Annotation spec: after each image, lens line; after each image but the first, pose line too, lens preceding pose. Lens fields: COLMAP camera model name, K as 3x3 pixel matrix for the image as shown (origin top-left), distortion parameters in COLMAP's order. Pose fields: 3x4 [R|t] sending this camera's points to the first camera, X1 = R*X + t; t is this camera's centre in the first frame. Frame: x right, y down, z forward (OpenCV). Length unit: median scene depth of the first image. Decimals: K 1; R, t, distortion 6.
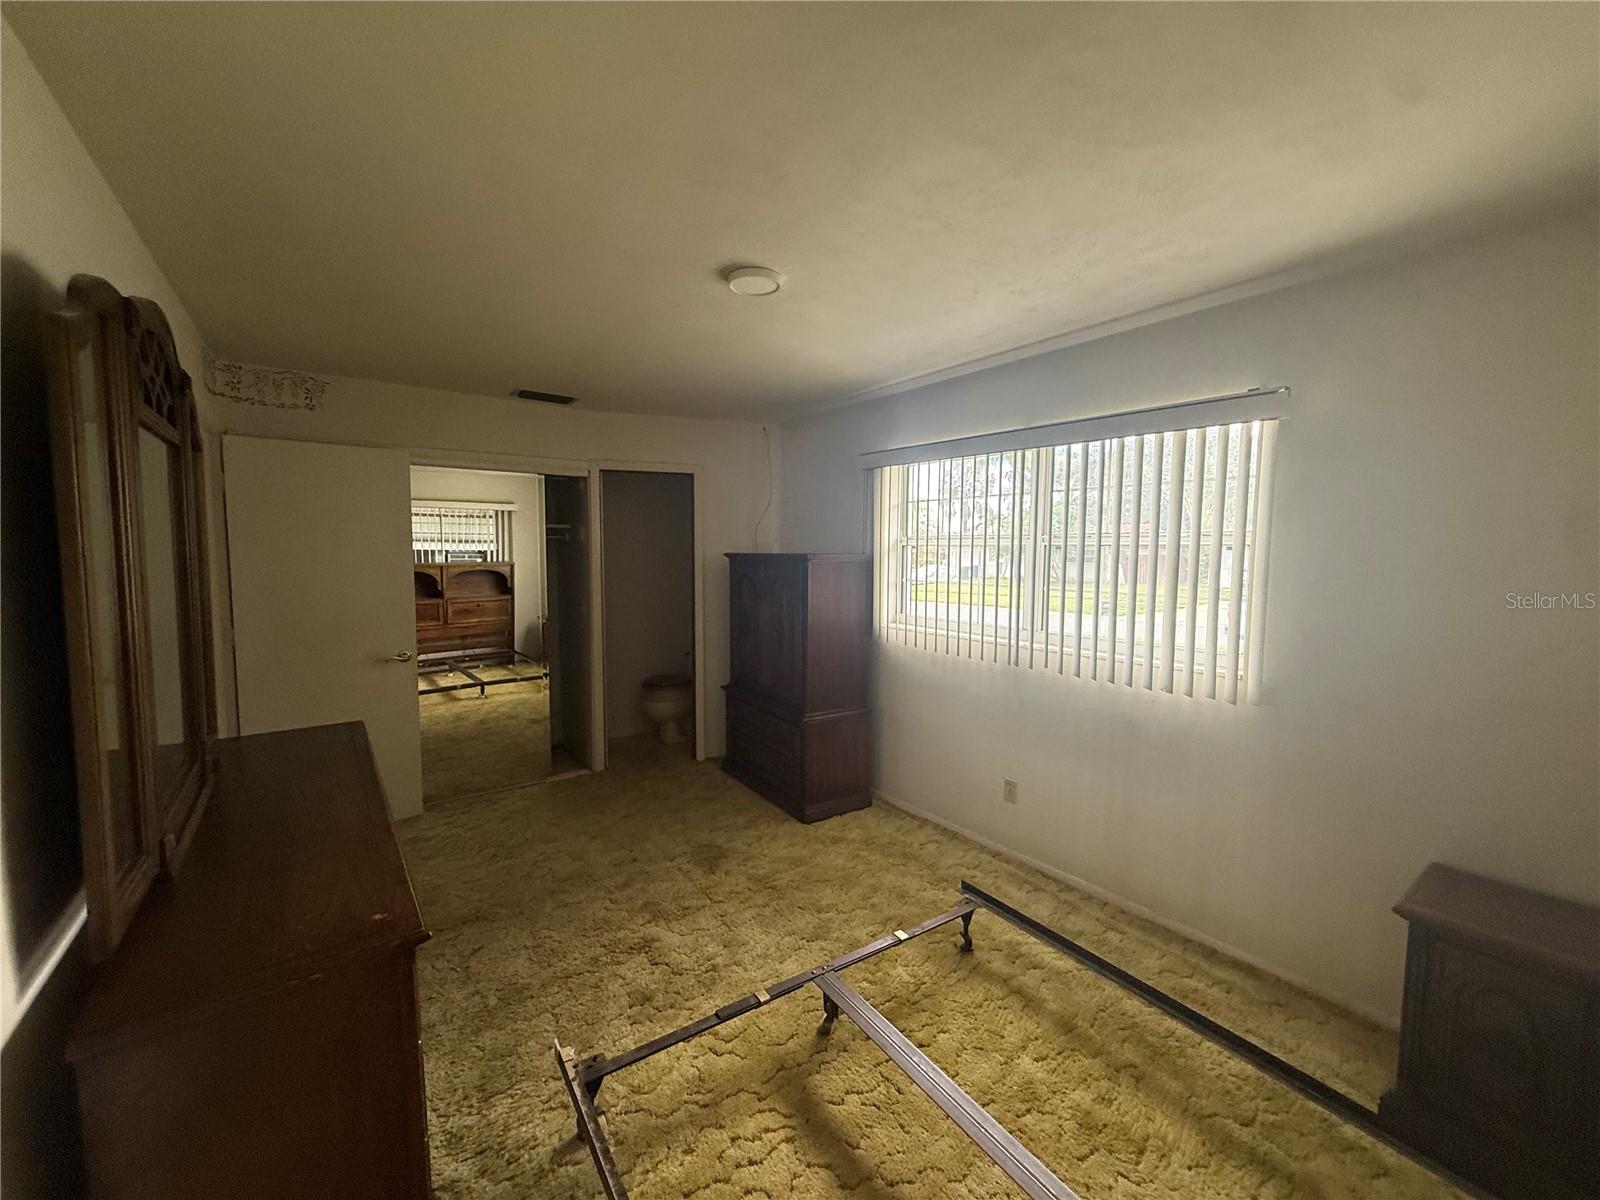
lens RADIAL K [[635.9, 0, 798.3], [0, 635.9, 603.1], [0, 0, 1]] dist [0.001695, -0.000338]
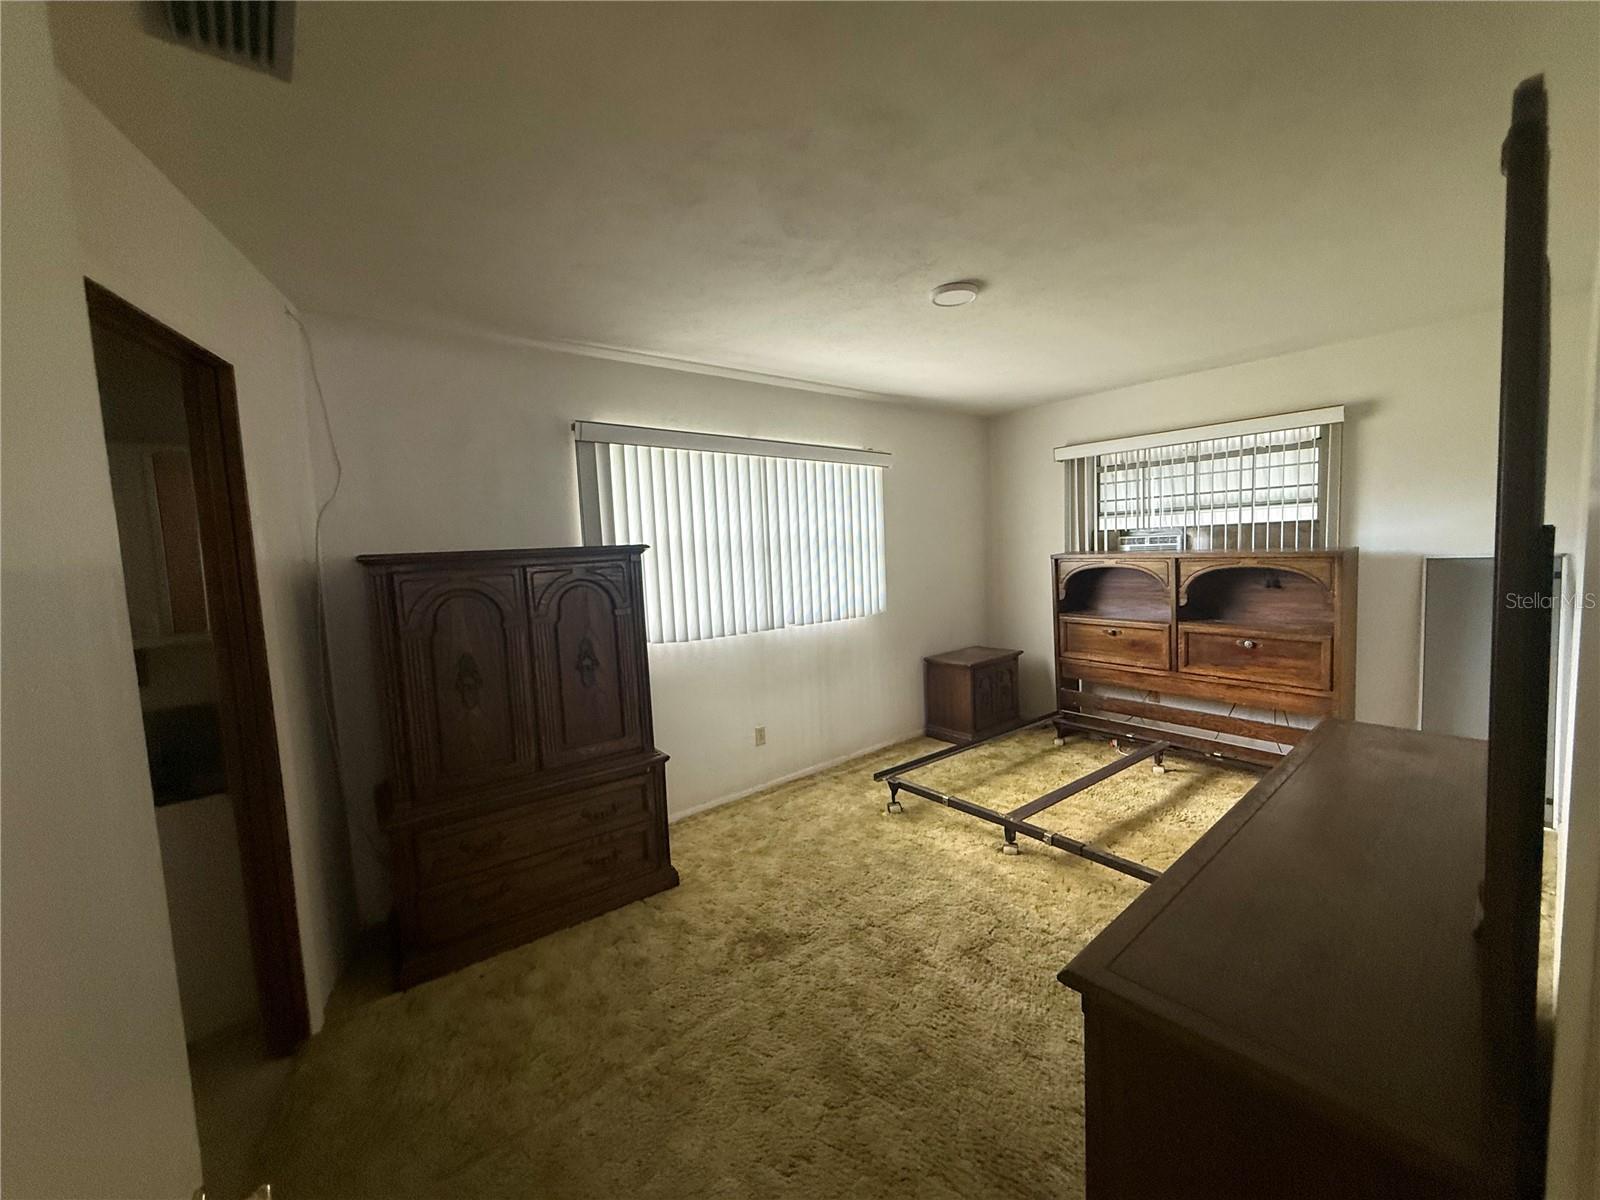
lens RADIAL K [[635.9, 0, 806.0], [0, 635.9, 593.1], [0, 0, 1]] dist [0.001695, -0.000338]
pose [[-0.063912, -0.087802, 0.994086, -0.938282], [0.108837, 0.989567, 0.094400, -0.088074], [-0.992003, 0.114227, -0.053689, 1.035691]]
